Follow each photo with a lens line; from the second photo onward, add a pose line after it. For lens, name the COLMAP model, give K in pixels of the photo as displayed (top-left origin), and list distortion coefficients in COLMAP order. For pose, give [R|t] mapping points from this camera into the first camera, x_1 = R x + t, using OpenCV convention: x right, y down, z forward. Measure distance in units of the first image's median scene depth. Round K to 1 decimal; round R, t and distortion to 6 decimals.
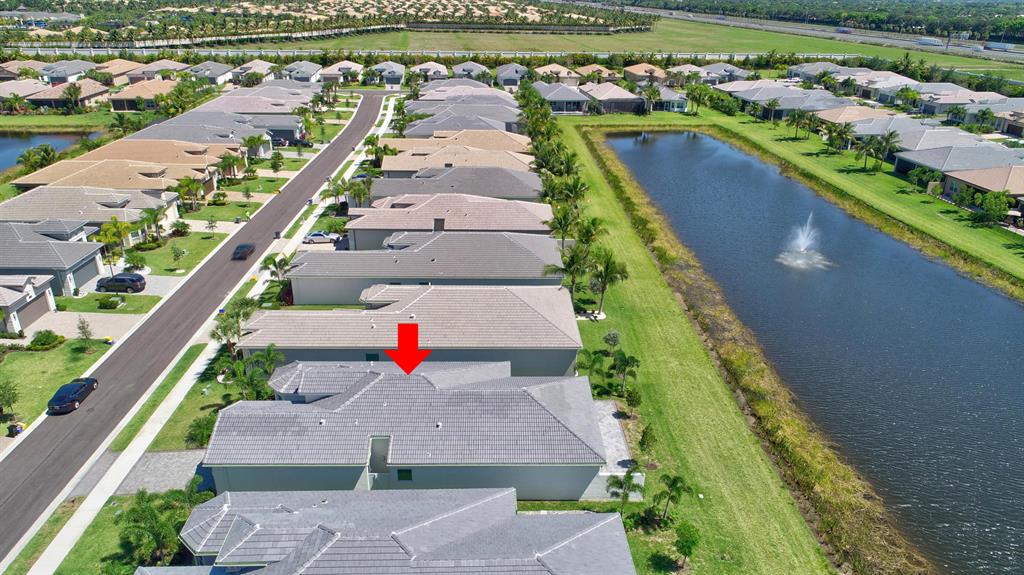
lens RADIAL K [[671.1, 0, 512.0], [0, 671.1, 287.5], [0, 0, 1]] dist [-0.003021, -0.001777]
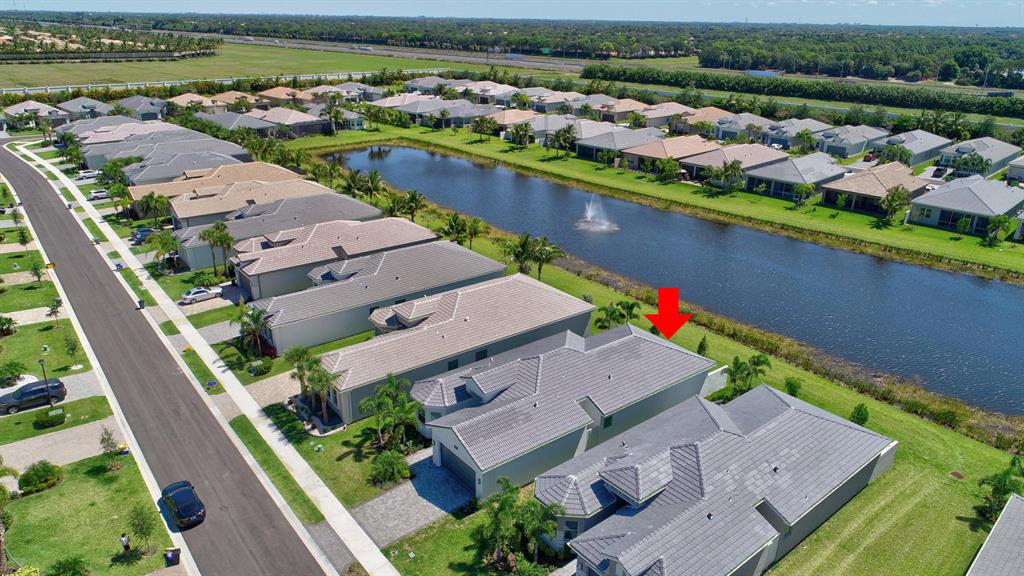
lens RADIAL K [[671.1, 0, 512.0], [0, 671.1, 288.0], [0, 0, 1]] dist [-0.003021, -0.001777]
pose [[0.803226, -0.224726, 0.551658, -0.365309], [0.239383, 0.969810, 0.046520, -0.021060], [-0.545458, 0.094691, 0.832772, 0.025991]]
